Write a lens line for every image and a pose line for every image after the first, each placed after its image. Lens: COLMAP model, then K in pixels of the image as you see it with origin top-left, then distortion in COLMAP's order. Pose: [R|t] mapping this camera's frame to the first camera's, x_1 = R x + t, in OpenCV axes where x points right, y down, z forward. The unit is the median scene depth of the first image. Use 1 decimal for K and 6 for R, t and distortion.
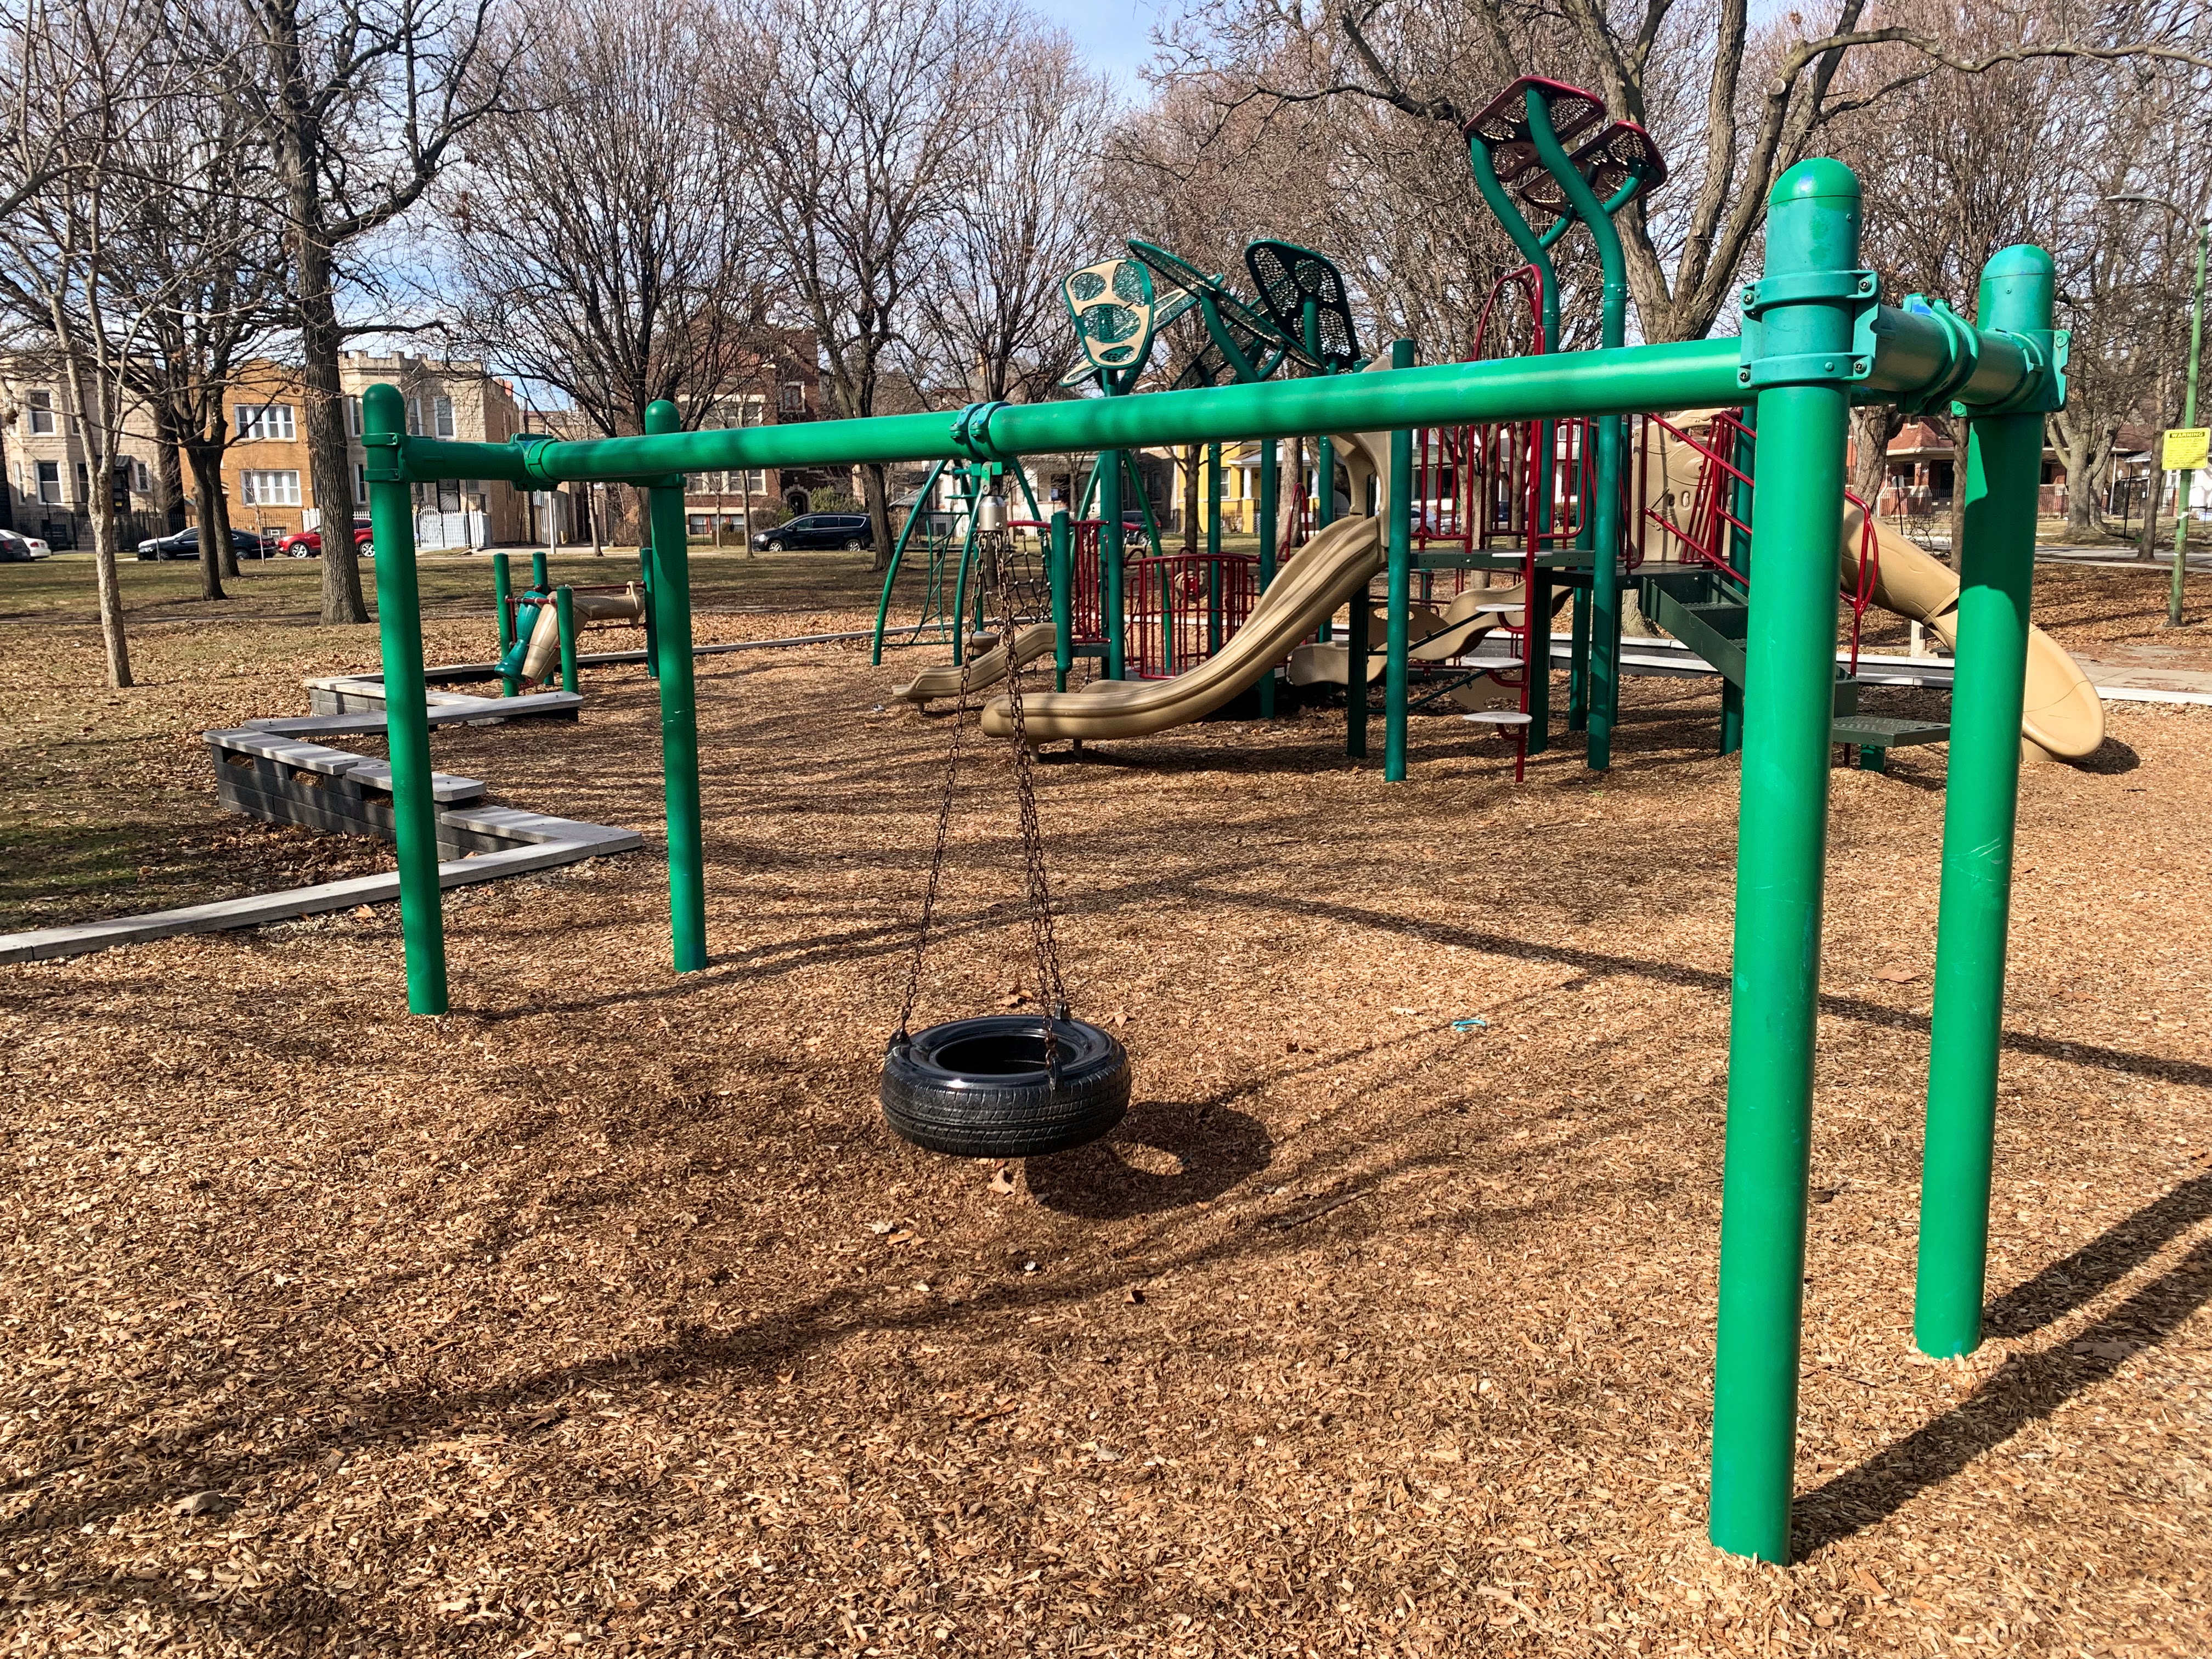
lens RADIAL K [[1646.3, 0, 1106.0], [0, 1646.3, 829.5], [0, 0, 1]] dist [0.009963, -0.000448]
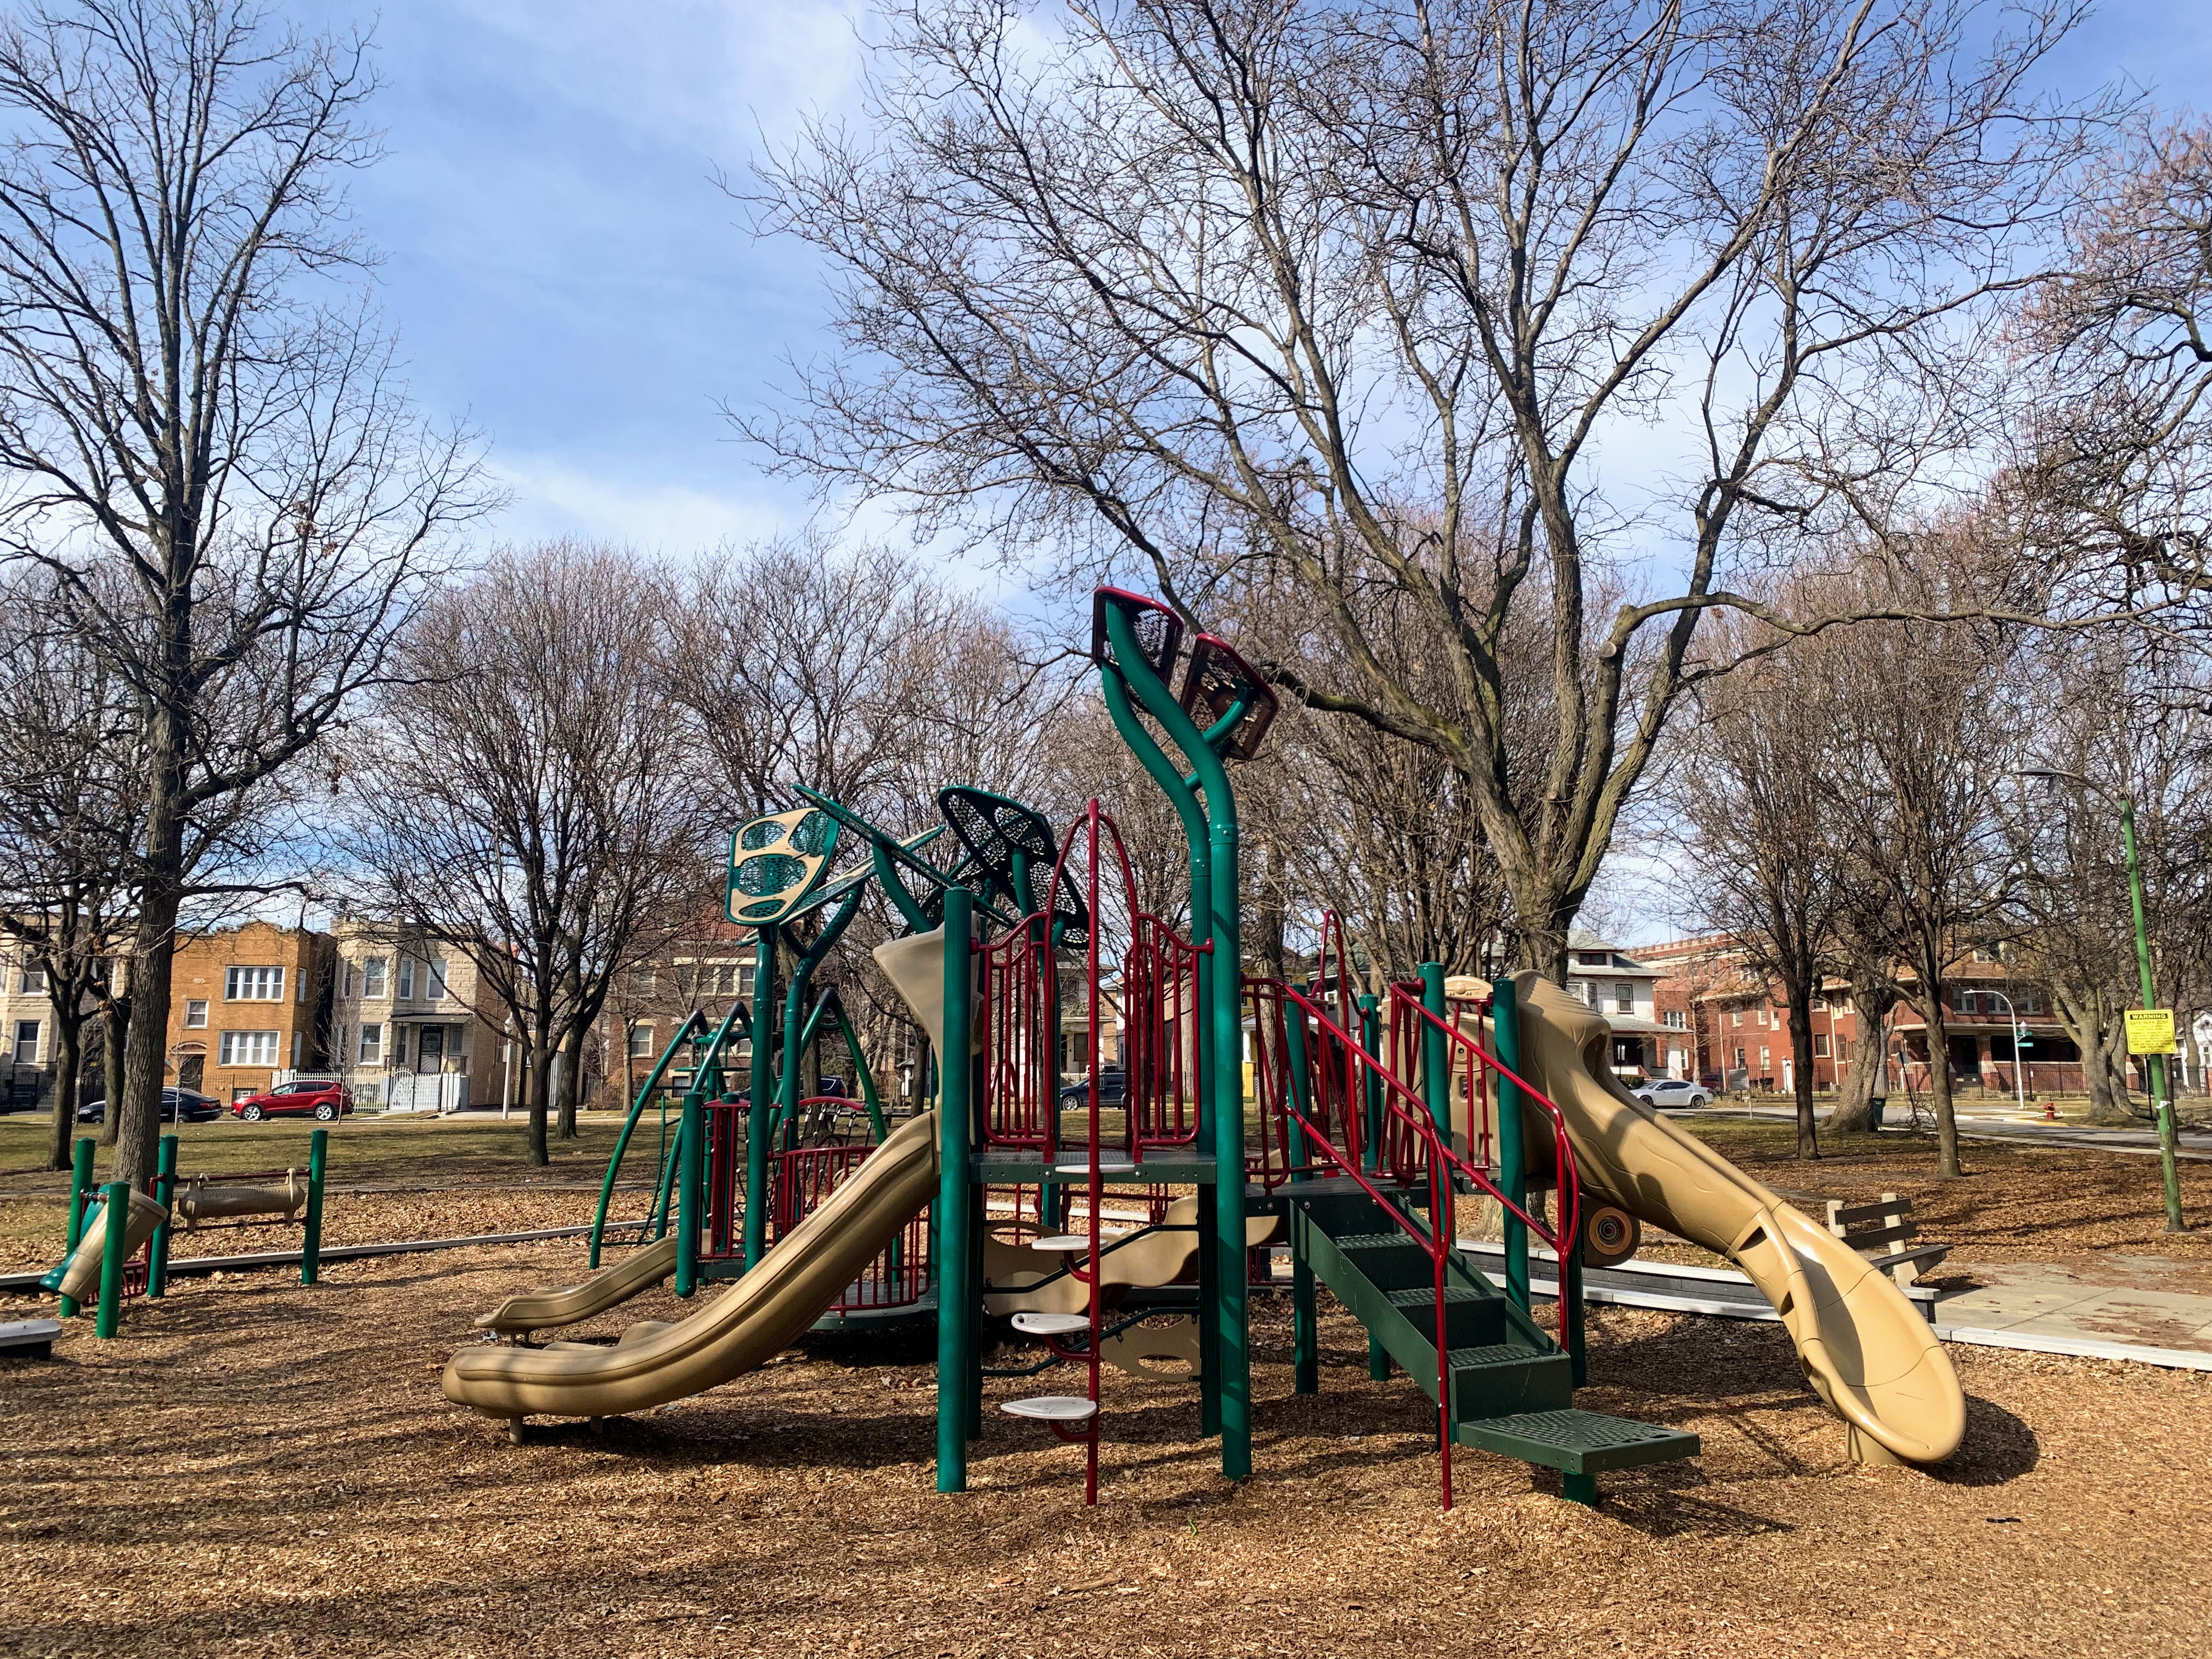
lens RADIAL K [[1687.2, 0, 1106.0], [0, 1687.2, 829.5], [0, 0, 1]] dist [0.006982, -0.001793]
pose [[0.999868, 0.006978, -0.014692, 0.090157], [-0.011439, 0.943853, -0.330168, -0.020929], [0.011563, 0.330293, 0.943808, 0.081029]]
